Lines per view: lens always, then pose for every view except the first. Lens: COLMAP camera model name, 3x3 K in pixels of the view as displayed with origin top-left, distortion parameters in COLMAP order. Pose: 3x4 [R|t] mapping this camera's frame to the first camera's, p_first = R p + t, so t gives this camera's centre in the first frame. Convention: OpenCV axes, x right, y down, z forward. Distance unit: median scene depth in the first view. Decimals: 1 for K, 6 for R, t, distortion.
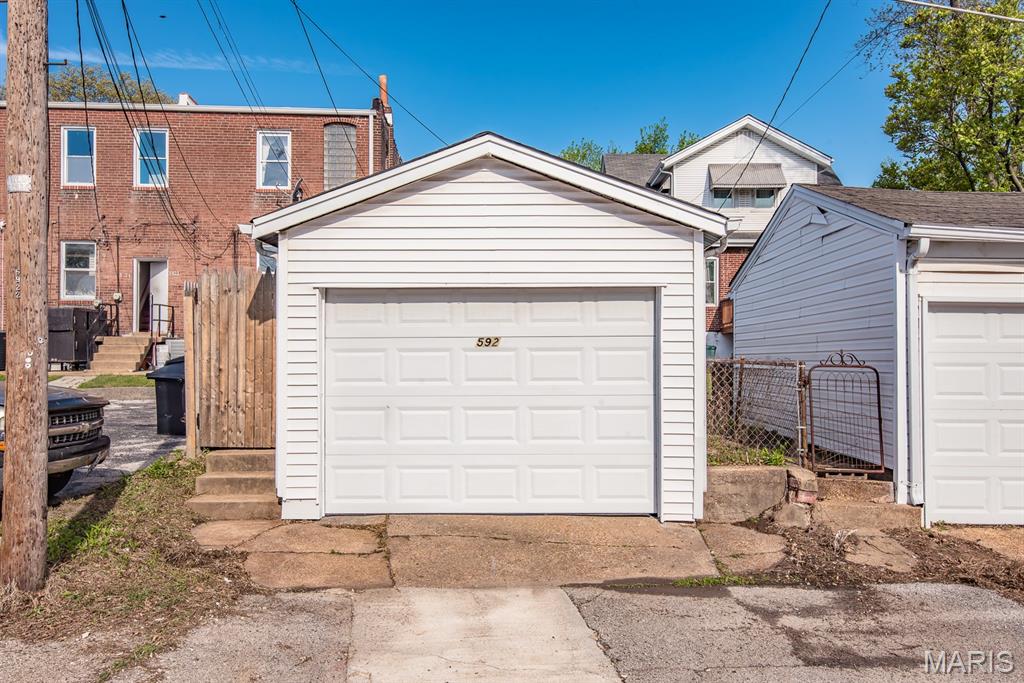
lens RADIAL K [[820.8, 0, 513.8], [0, 820.8, 340.4], [0, 0, 1]] dist [0.008359, 0.001533]
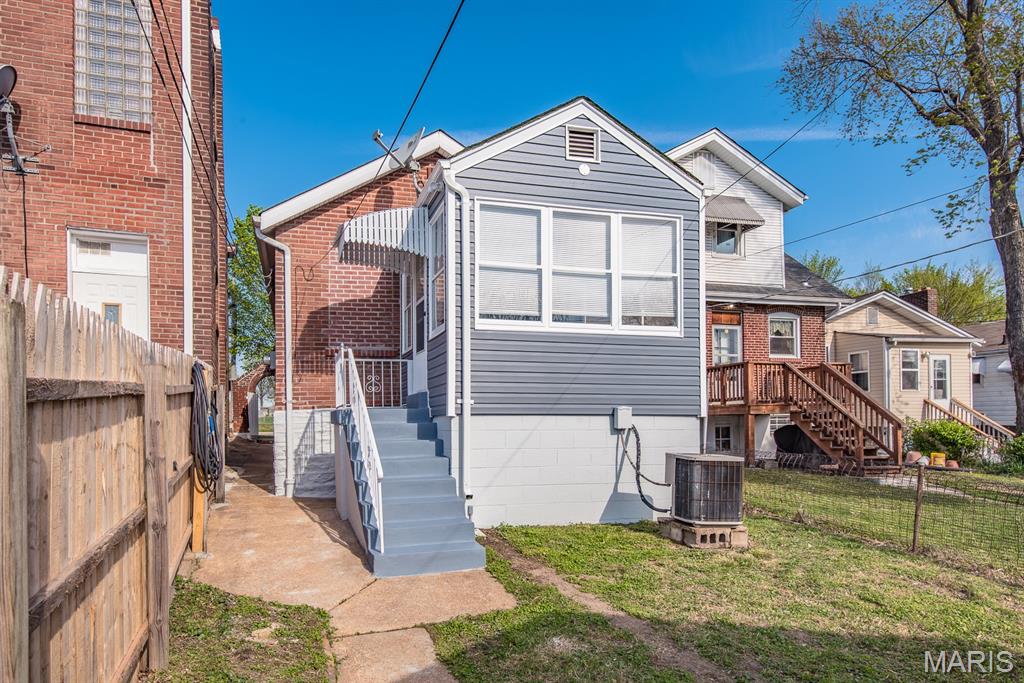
lens RADIAL K [[645.8, 0, 482.1], [0, 645.8, 415.1], [0, 0, 1]] dist [0.011790, -0.003667]
pose [[0.960378, -0.007646, 0.278595, -0.115208], [0.004804, 0.999929, 0.010883, -0.017980], [-0.278659, -0.009113, 0.960347, 0.586129]]
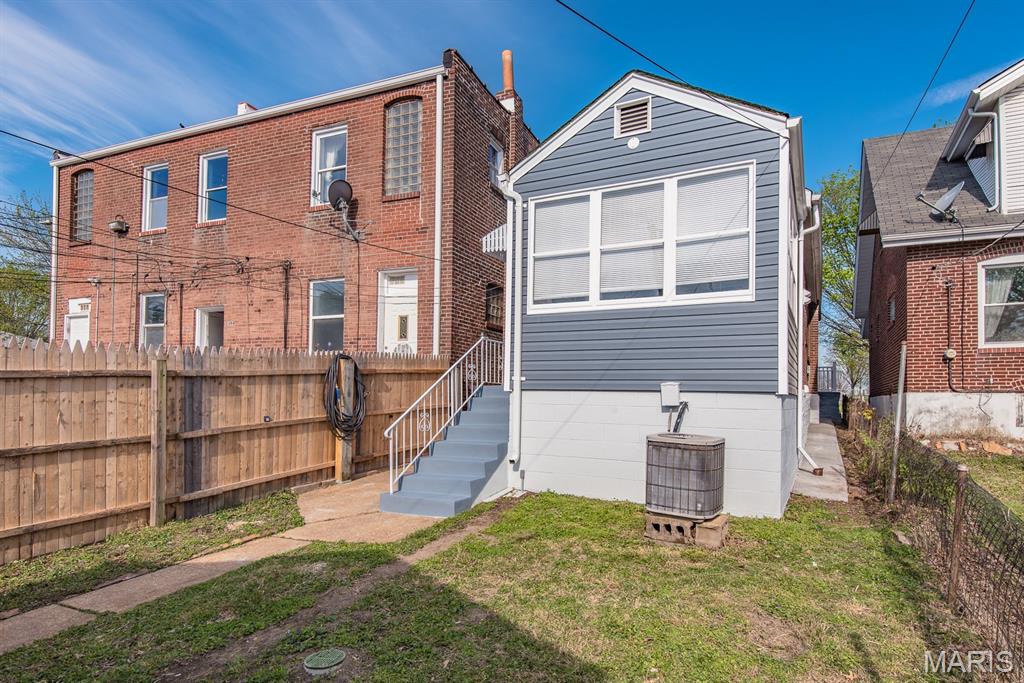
lens RADIAL K [[585.2, 0, 516.0], [0, 585.2, 386.6], [0, 0, 1]] dist [0.007200, 0.001233]
pose [[0.887493, -0.005643, -0.460787, 0.104413], [0.005521, 0.999983, -0.001613, -0.016222], [0.460789, -0.001113, 0.887509, 0.598809]]
